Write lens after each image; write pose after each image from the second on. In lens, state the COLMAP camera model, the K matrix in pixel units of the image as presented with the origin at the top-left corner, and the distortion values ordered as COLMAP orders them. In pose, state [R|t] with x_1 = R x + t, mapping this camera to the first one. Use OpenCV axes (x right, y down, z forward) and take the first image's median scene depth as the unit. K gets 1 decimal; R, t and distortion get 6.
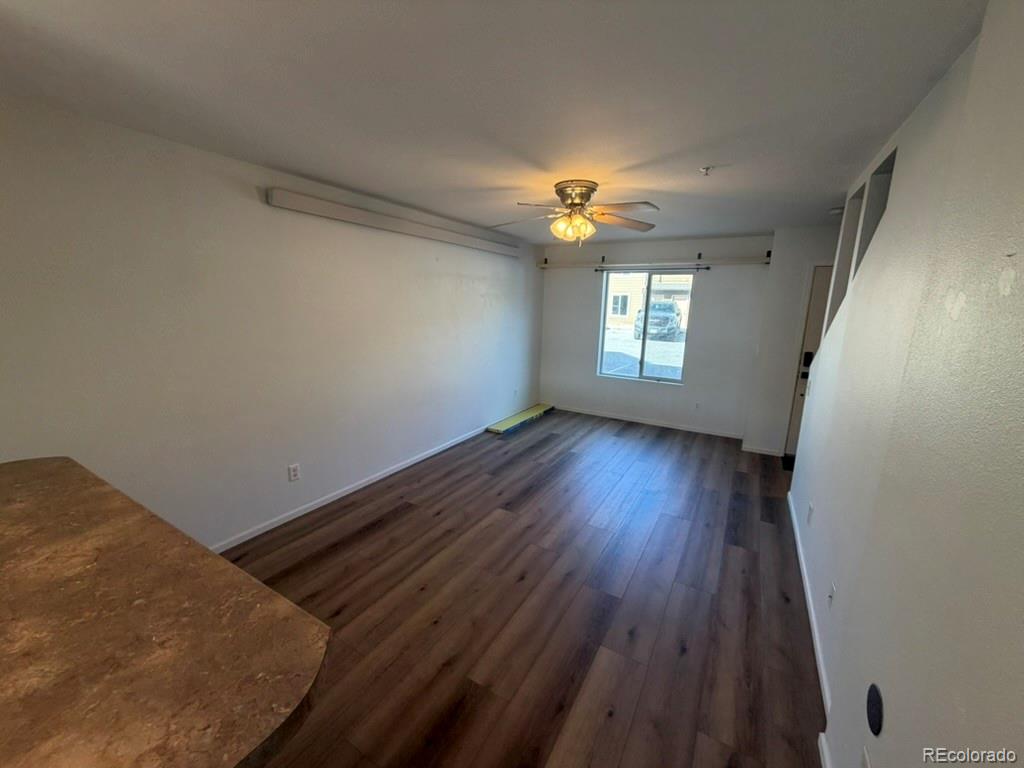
lens RADIAL K [[406.4, 0, 499.0], [0, 406.4, 381.5], [0, 0, 1]] dist [0.000269, -0.000407]
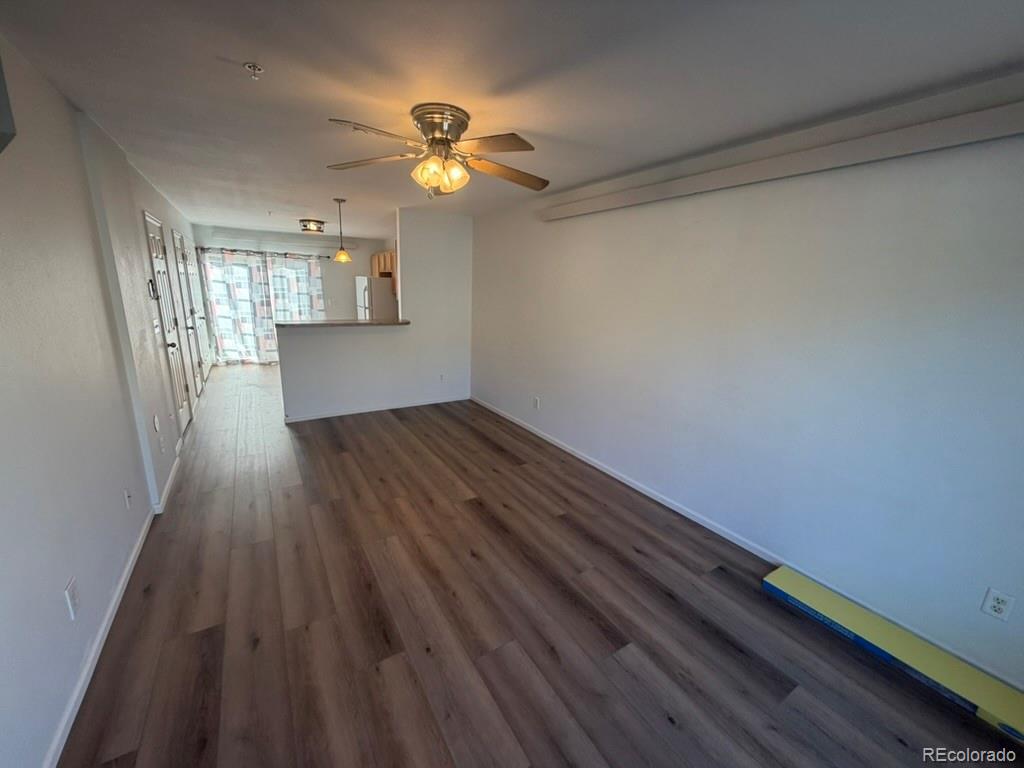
lens RADIAL K [[406.4, 0, 512.7], [0, 406.4, 380.6], [0, 0, 1]] dist [0.000269, -0.000407]
pose [[-0.433600, 0.167514, -0.885398, 0.680296], [-0.219894, 0.933195, 0.284243, -0.206855], [0.873864, 0.317942, -0.367798, 1.193239]]
